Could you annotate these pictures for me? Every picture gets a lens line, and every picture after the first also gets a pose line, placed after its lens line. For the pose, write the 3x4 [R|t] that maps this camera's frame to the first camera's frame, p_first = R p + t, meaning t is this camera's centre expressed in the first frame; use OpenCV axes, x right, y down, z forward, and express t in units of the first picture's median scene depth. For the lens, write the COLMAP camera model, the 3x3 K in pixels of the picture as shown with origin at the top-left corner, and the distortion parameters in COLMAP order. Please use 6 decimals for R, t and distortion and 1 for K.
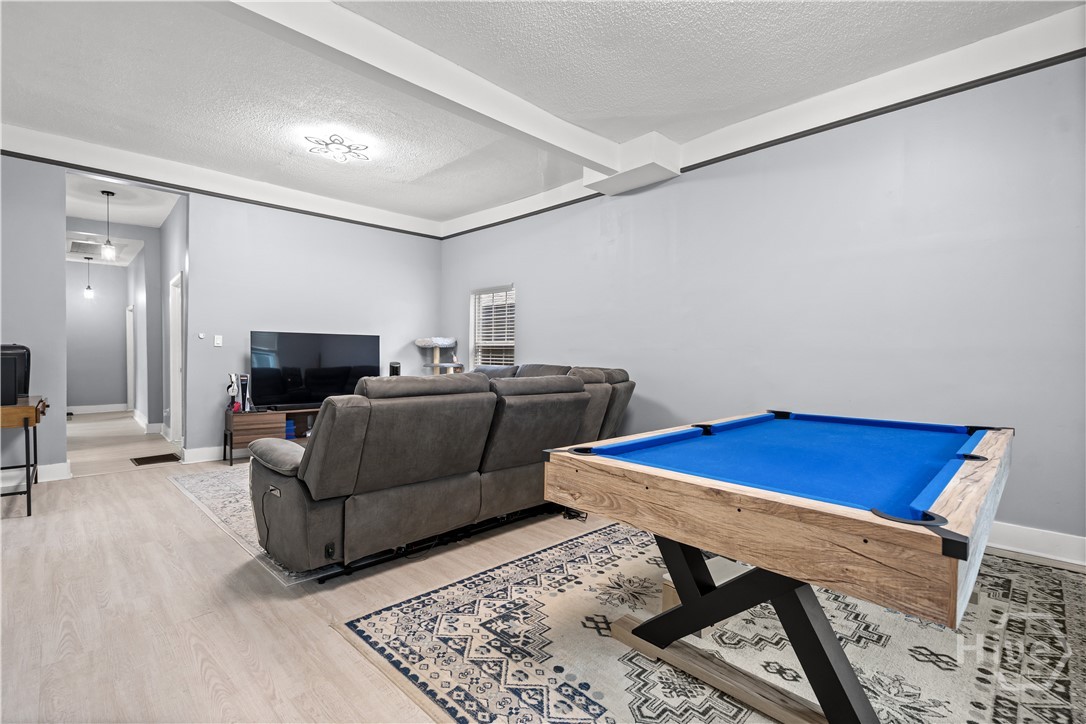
lens RADIAL K [[493.0, 0, 545.2], [0, 493.0, 360.1], [0, 0, 1]] dist [-0.001981, -0.000301]
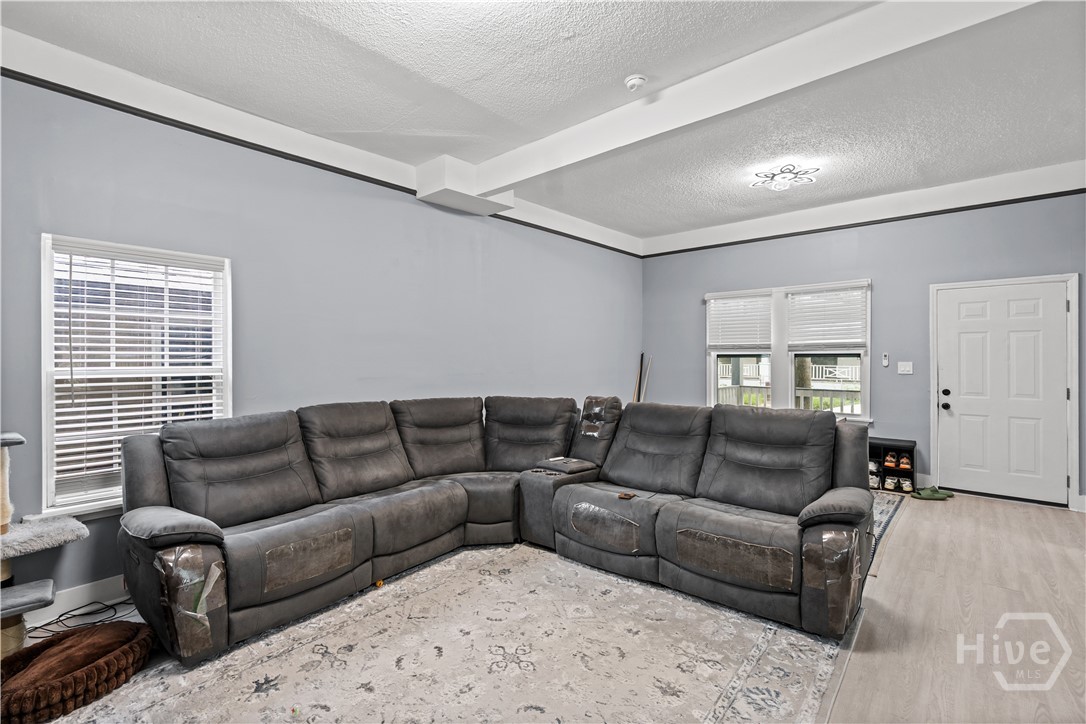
lens RADIAL K [[493.0, 0, 539.6], [0, 493.0, 360.4], [0, 0, 1]] dist [-0.001981, -0.000301]
pose [[-0.063297, 0.001717, 0.997993, -0.590298], [0.032015, 0.999487, 0.000311, -0.033622], [-0.997481, 0.031970, -0.063320, 0.670857]]
